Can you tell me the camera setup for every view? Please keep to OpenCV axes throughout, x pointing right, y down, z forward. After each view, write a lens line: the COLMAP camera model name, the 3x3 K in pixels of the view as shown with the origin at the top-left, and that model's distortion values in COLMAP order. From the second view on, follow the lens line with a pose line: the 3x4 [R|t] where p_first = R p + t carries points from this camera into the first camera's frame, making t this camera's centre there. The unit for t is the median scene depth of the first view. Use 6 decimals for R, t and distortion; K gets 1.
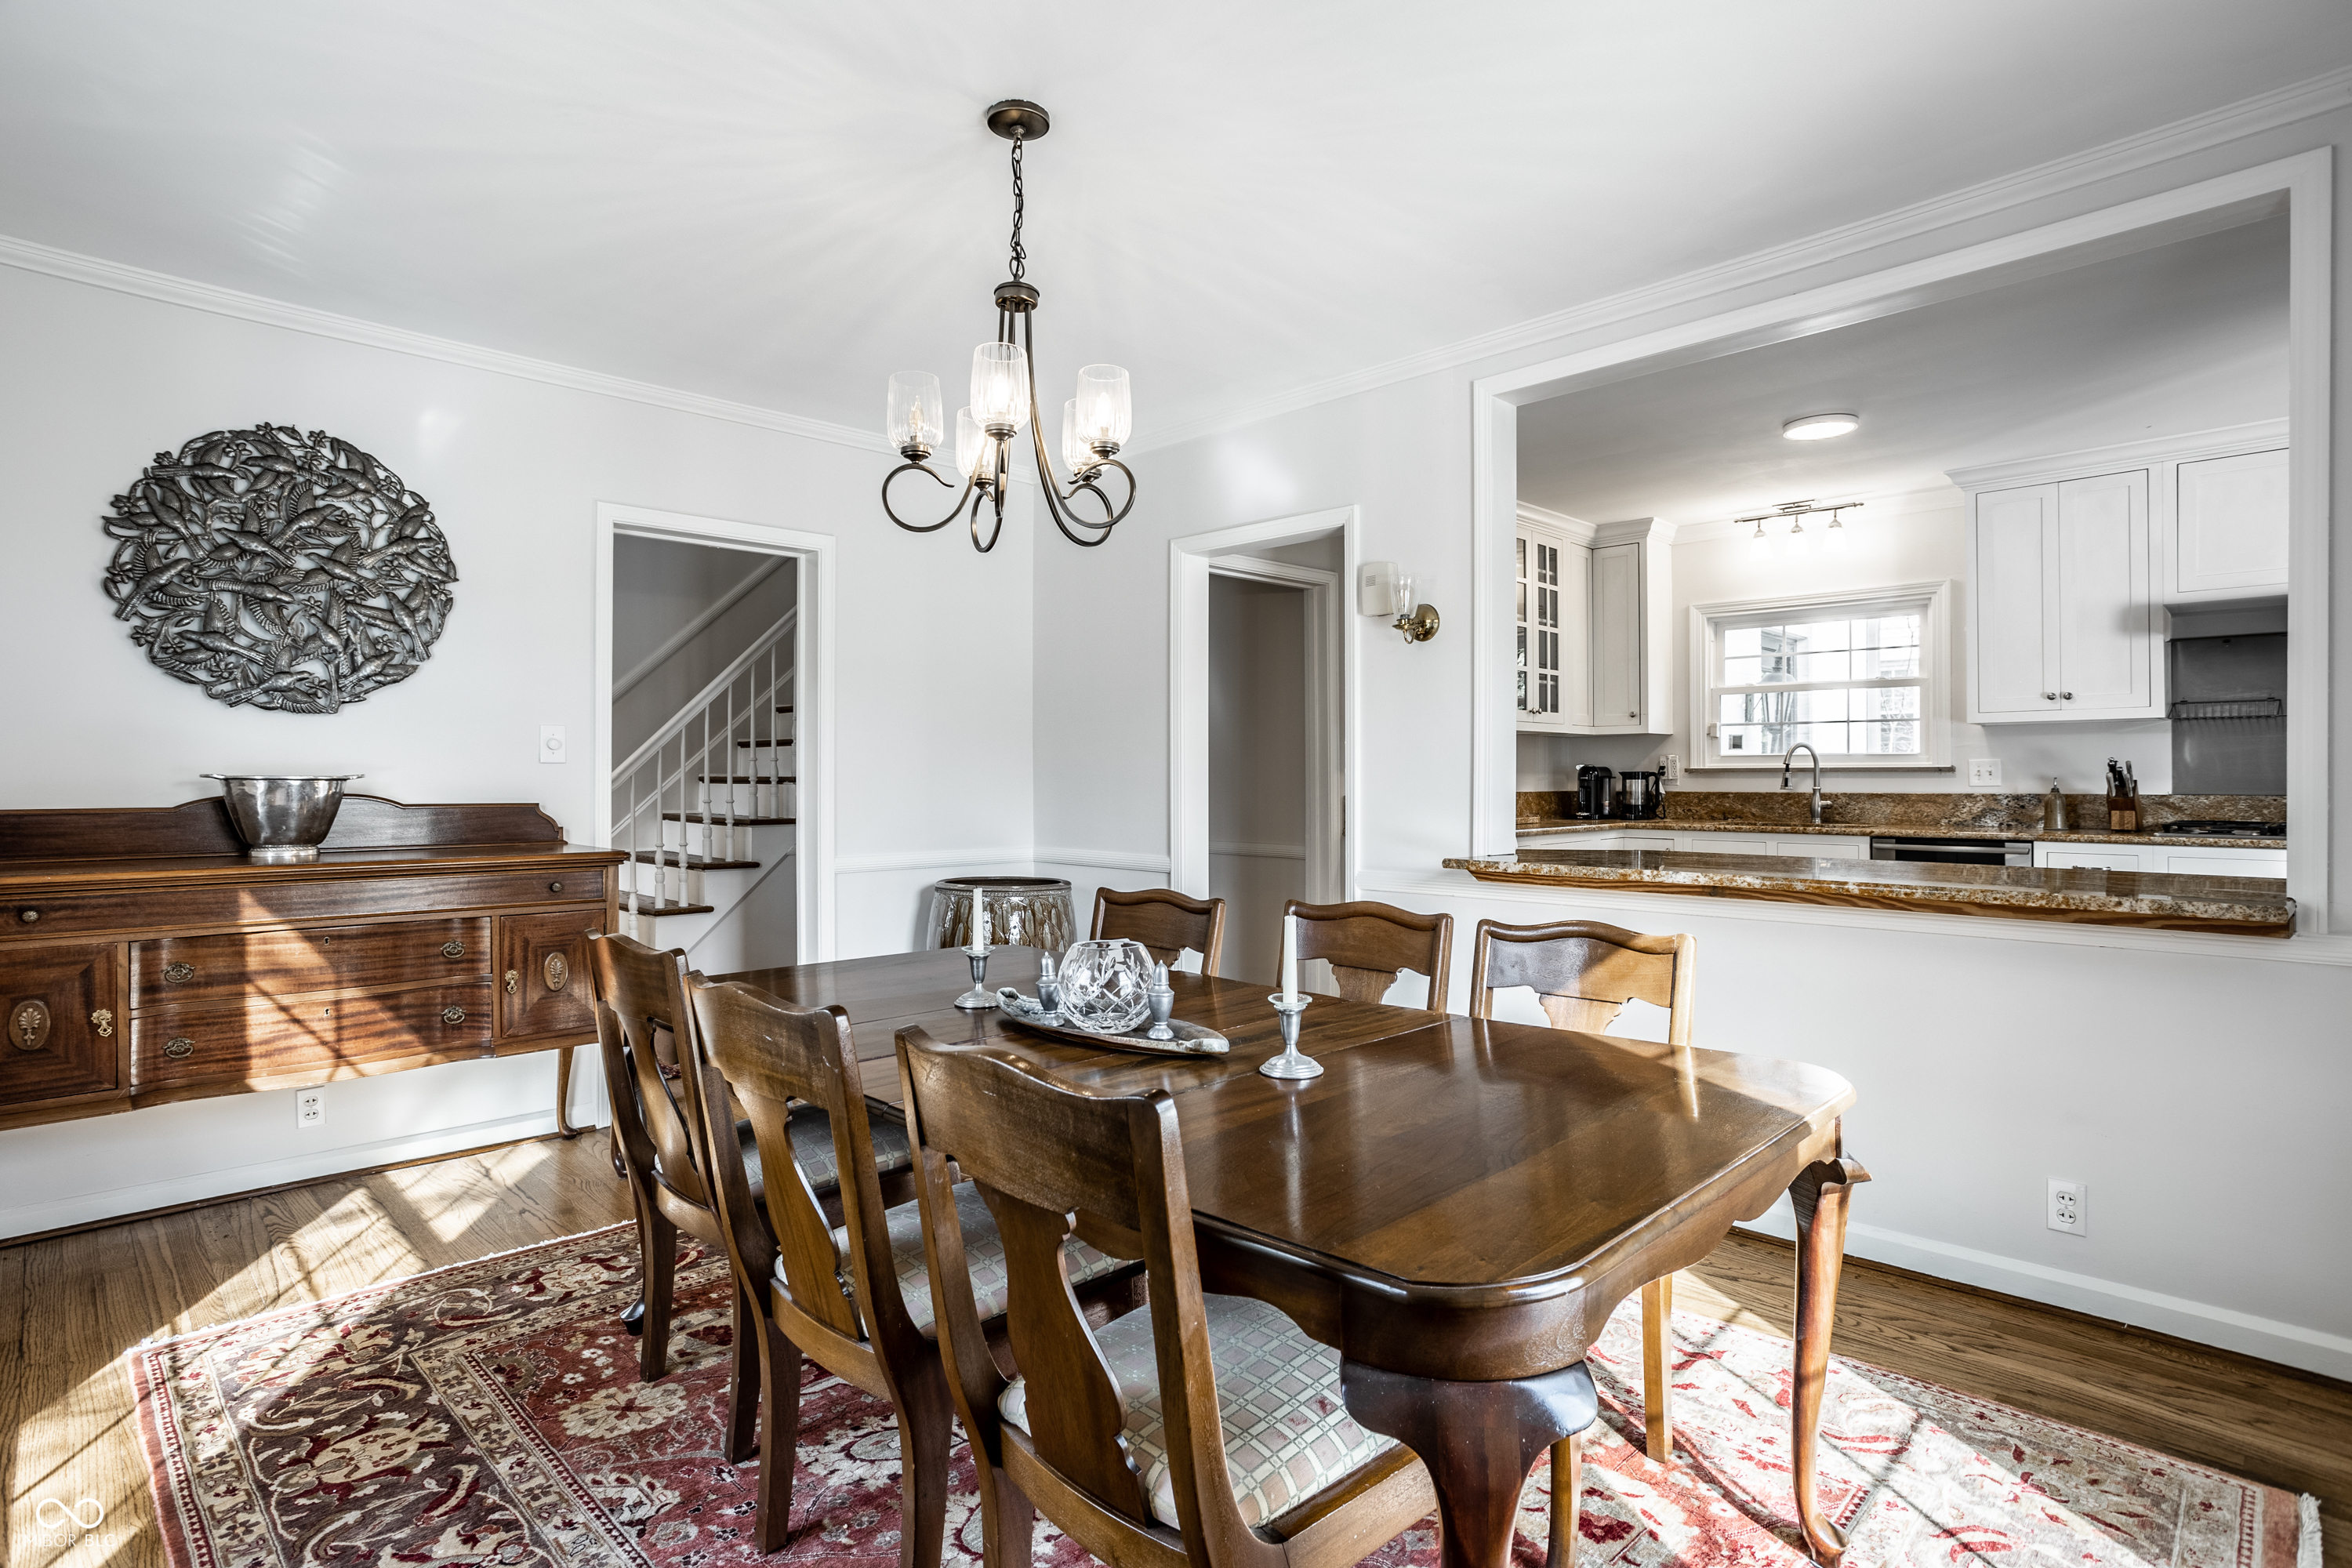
lens RADIAL K [[1189.0, 0, 1181.1], [0, 1189.0, 776.7], [0, 0, 1]] dist [-0.034861, 0.005220]
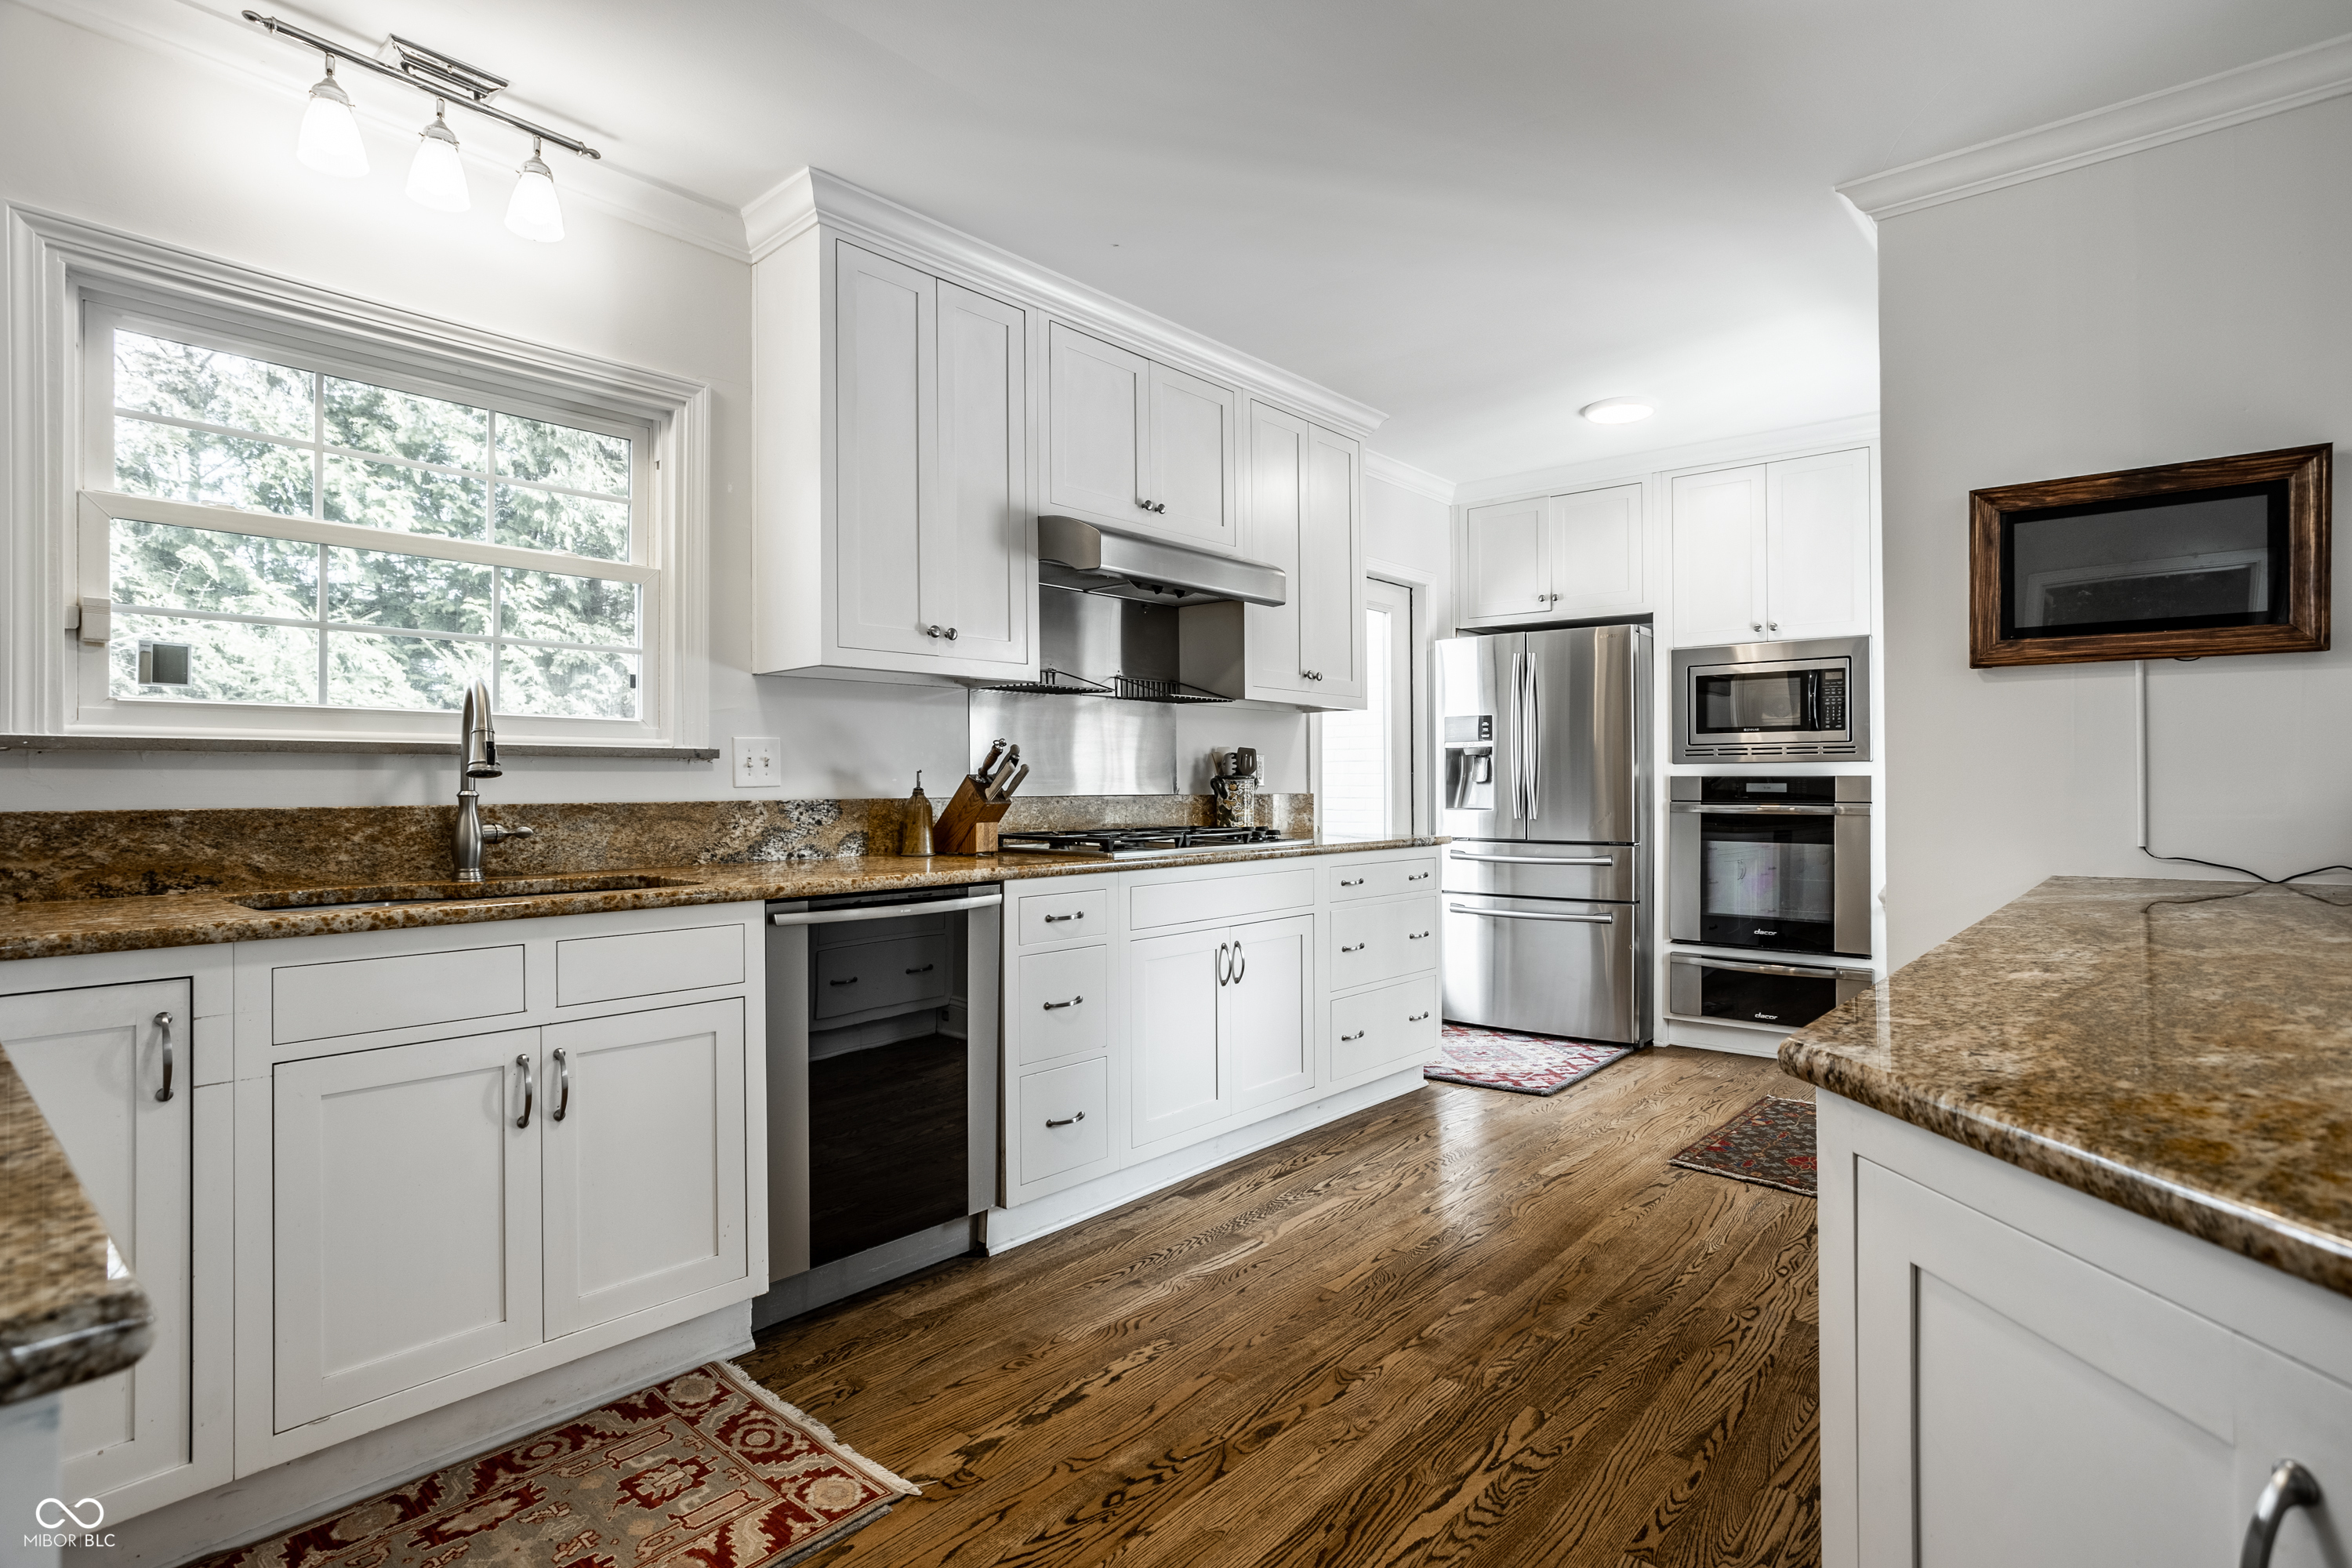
lens RADIAL K [[1189.0, 0, 1180.0], [0, 1189.0, 780.5], [0, 0, 1]] dist [-0.034861, 0.005220]
pose [[-0.089396, 0.008445, 0.995960, 0.125386], [0.007199, 0.999943, -0.007833, 0.010542], [-0.995970, 0.006470, -0.089452, 0.839166]]
